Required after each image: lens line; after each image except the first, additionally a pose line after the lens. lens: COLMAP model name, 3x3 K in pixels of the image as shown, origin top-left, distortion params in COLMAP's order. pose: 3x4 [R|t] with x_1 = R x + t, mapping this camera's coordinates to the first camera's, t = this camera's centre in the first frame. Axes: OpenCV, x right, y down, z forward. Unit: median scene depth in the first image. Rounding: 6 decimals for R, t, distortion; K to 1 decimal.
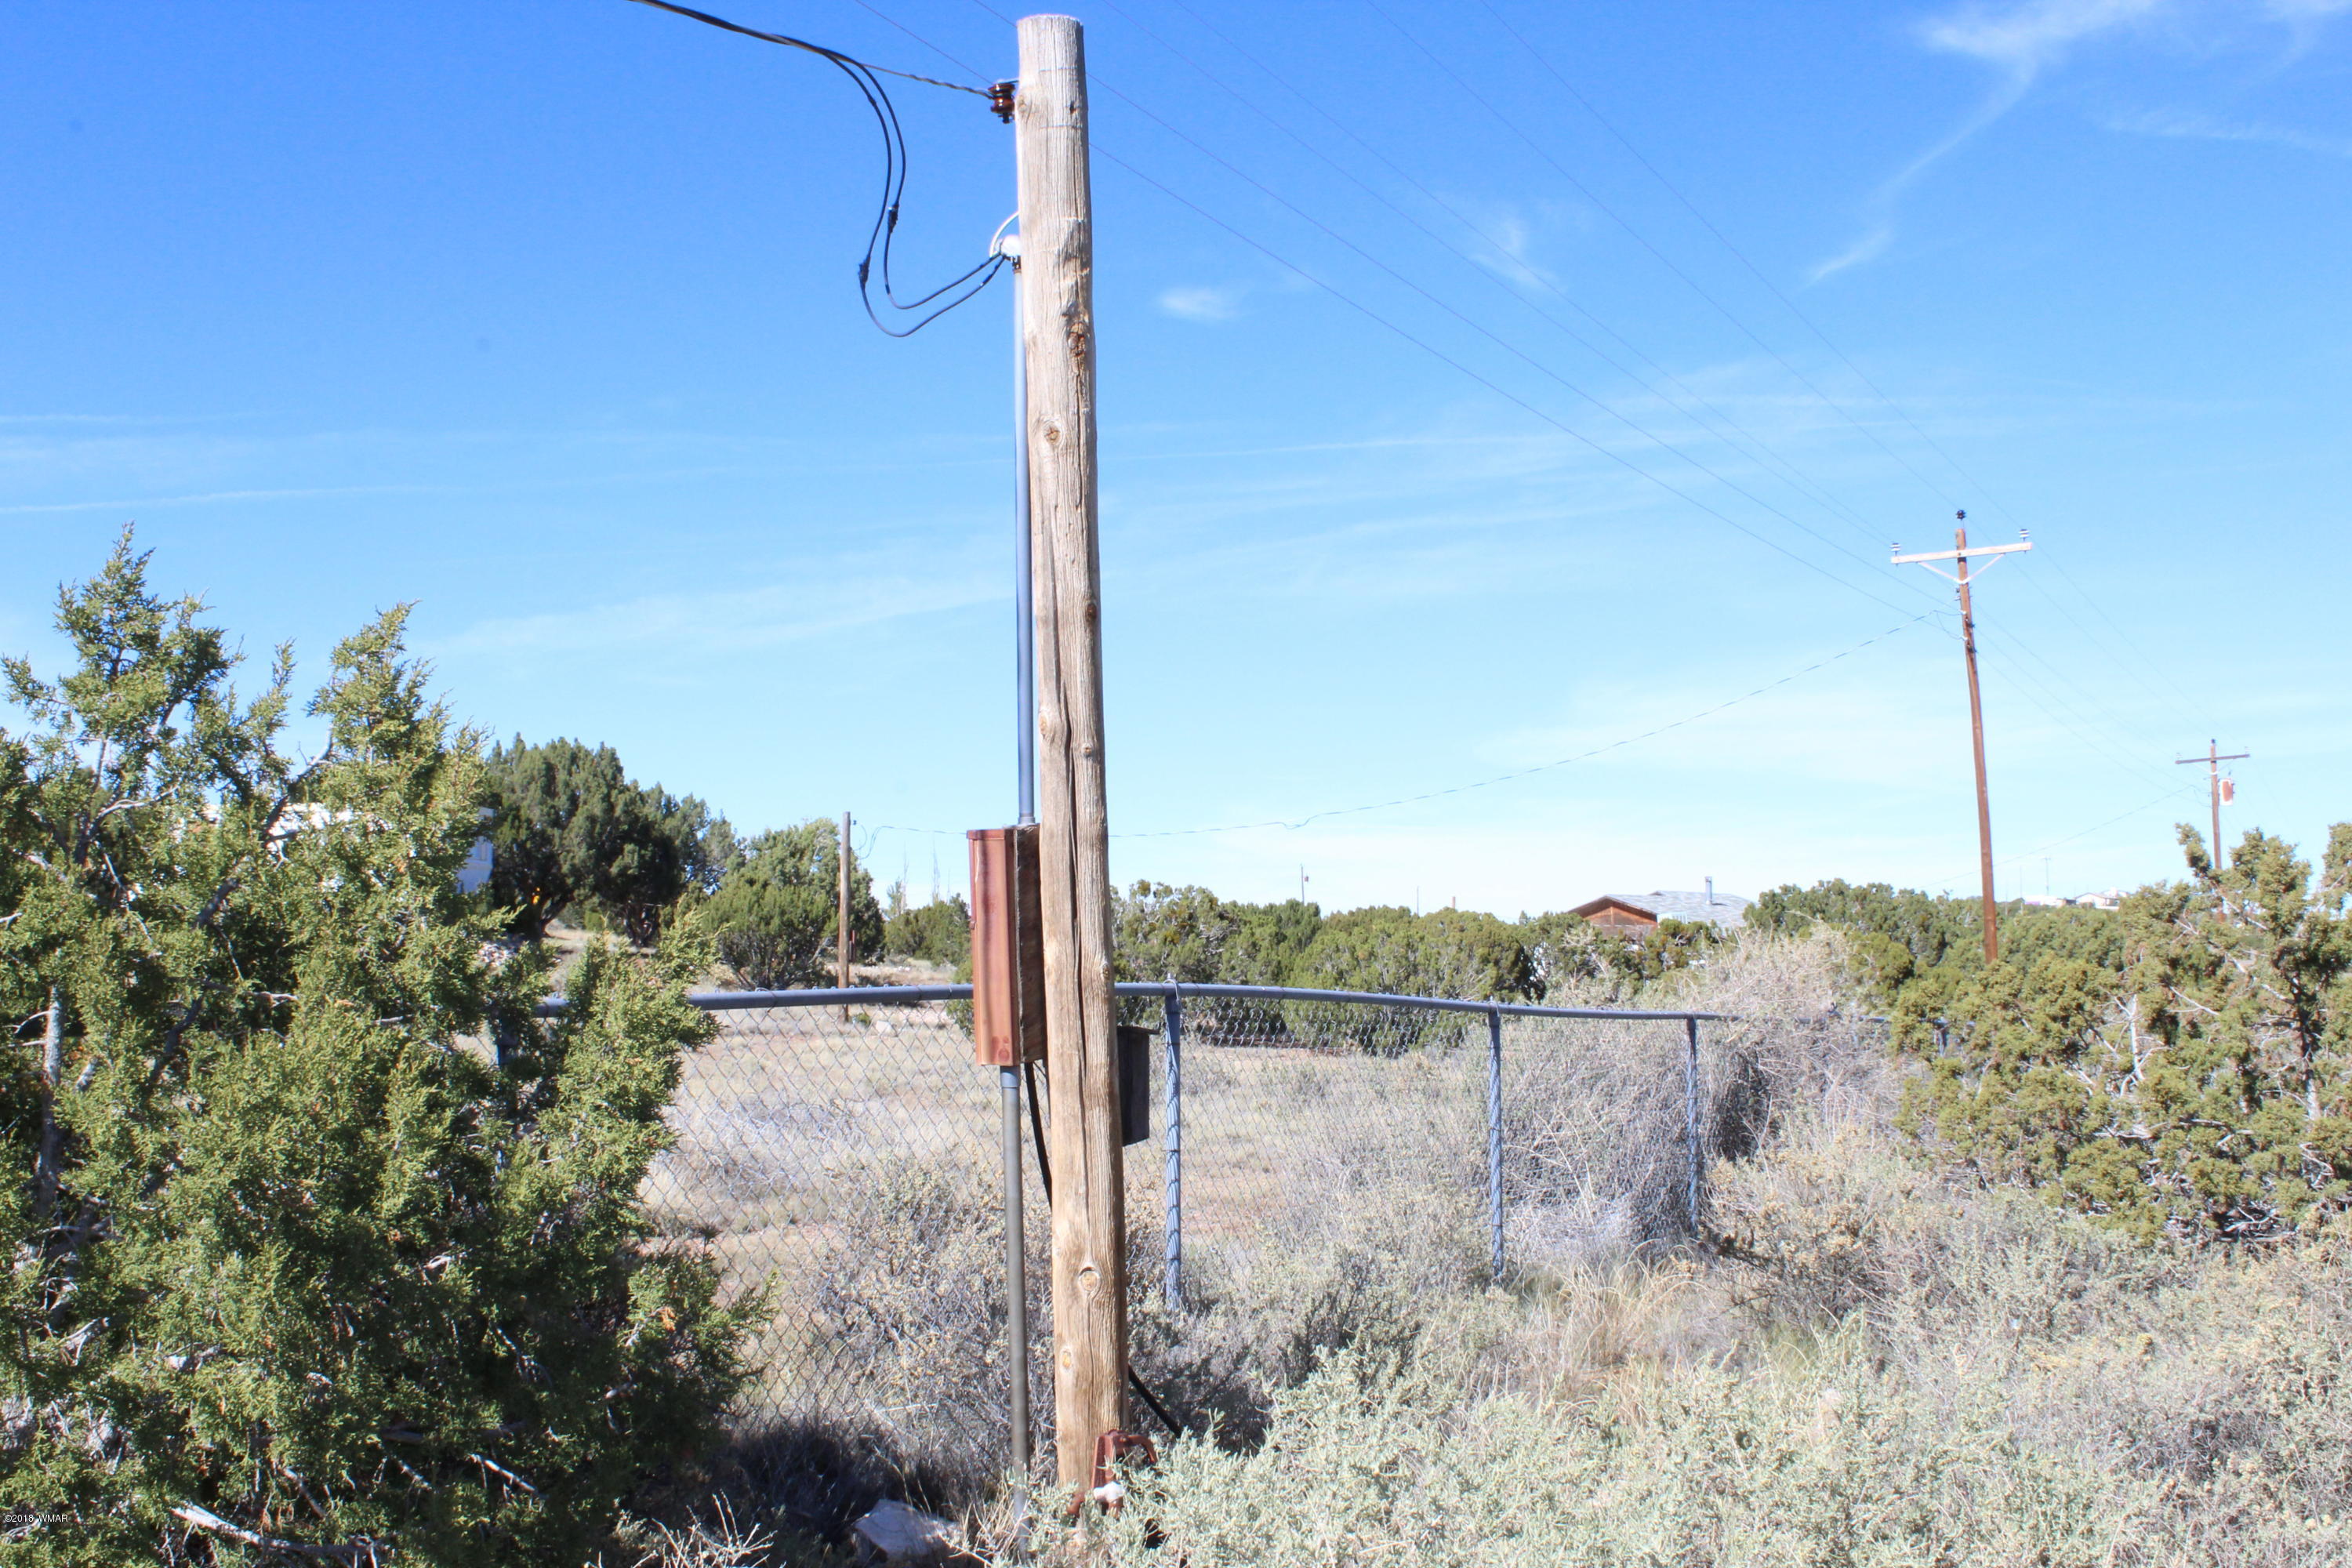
lens RADIAL K [[2430.5, 0, 1176.0], [0, 2430.5, 784.0], [0, 0, 1]] dist [-0.129989, 0.156984]
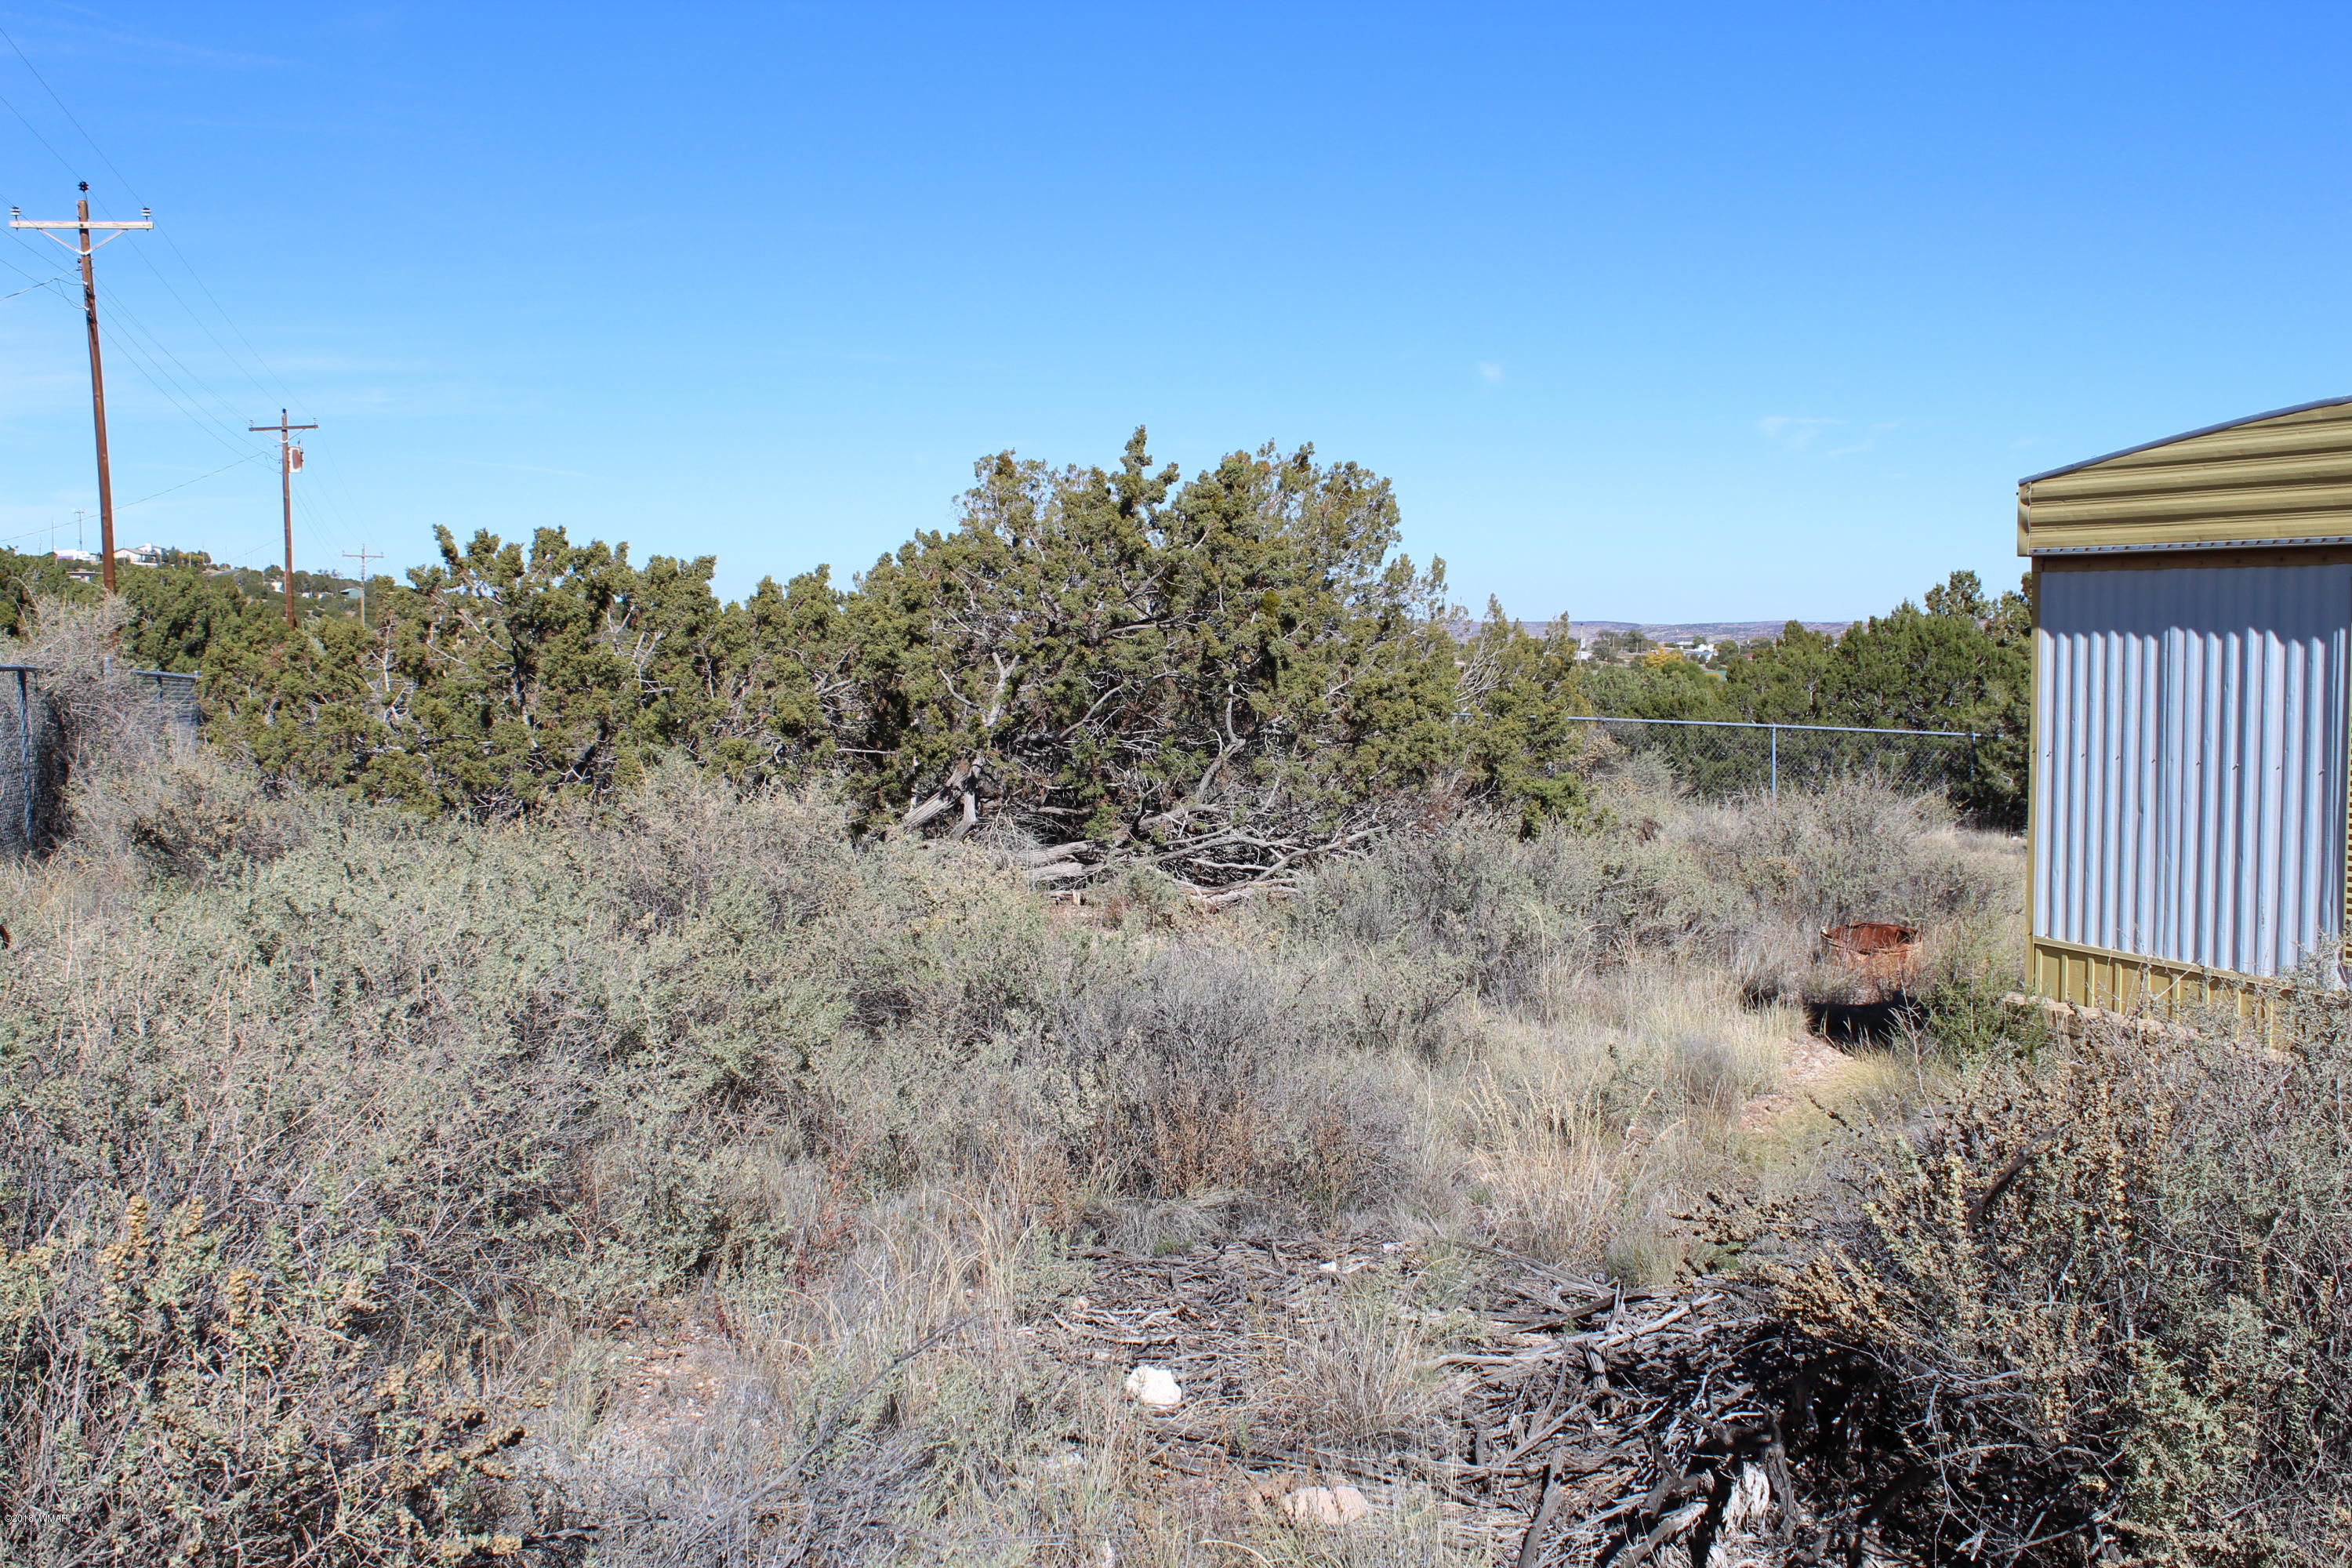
lens RADIAL K [[2430.5, 0, 1176.0], [0, 2430.5, 784.0], [0, 0, 1]] dist [-0.129989, 0.156984]
pose [[0.712626, -0.050203, 0.699745, -0.231855], [-0.050329, 0.991208, 0.122370, -0.024000], [-0.699736, -0.122421, 0.703834, -0.271746]]
